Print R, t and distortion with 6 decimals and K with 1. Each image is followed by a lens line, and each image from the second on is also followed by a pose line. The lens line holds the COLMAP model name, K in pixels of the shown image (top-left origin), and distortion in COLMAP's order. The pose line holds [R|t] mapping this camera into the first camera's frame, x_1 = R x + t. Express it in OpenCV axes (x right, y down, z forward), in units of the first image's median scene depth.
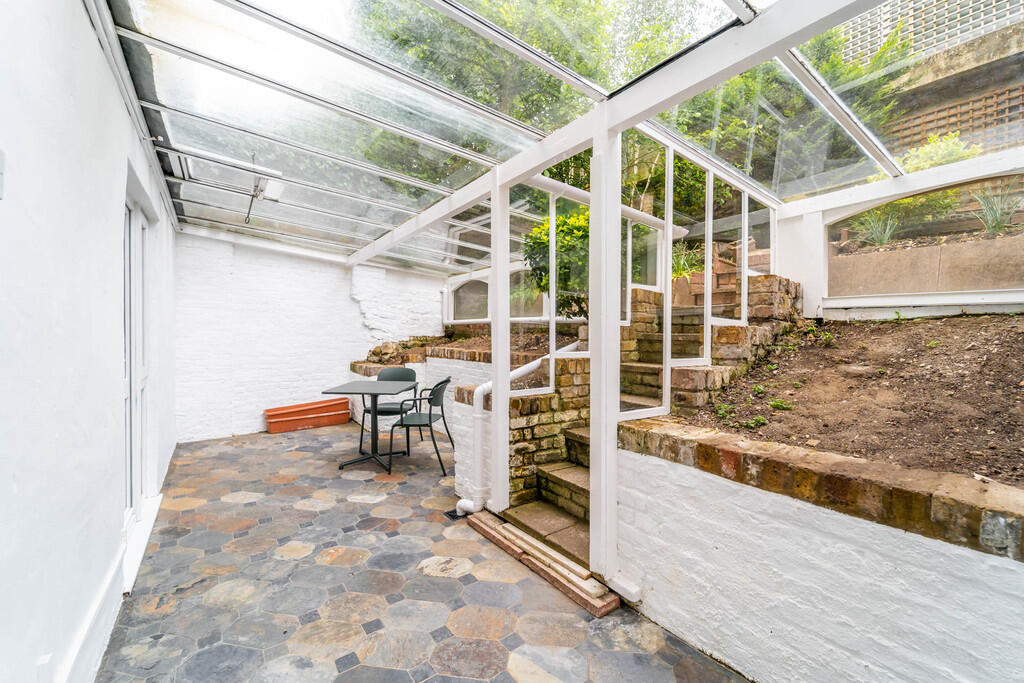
lens RADIAL K [[414.4, 0, 515.9], [0, 414.4, 337.3], [0, 0, 1]] dist [-0.002138, -0.000458]
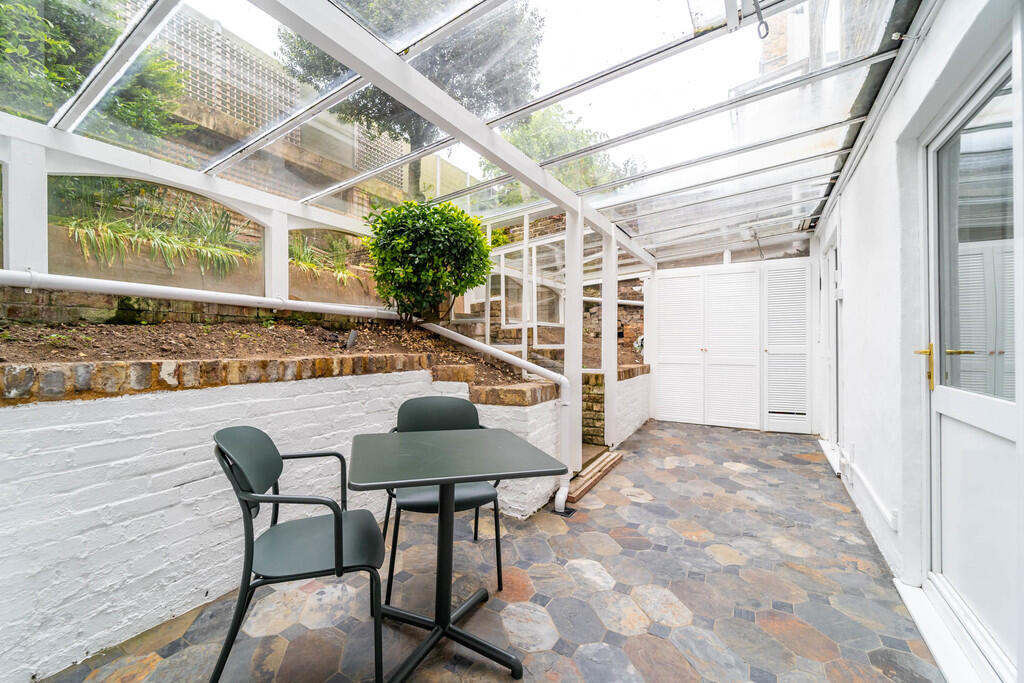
lens RADIAL K [[414.4, 0, 514.4], [0, 414.4, 340.9], [0, 0, 1]] dist [-0.002138, -0.000458]
pose [[-0.397664, -0.002647, 0.917527, -1.151609], [0.008661, 0.999940, 0.006639, 0.020290], [-0.917490, 0.010587, -0.397617, 1.730902]]
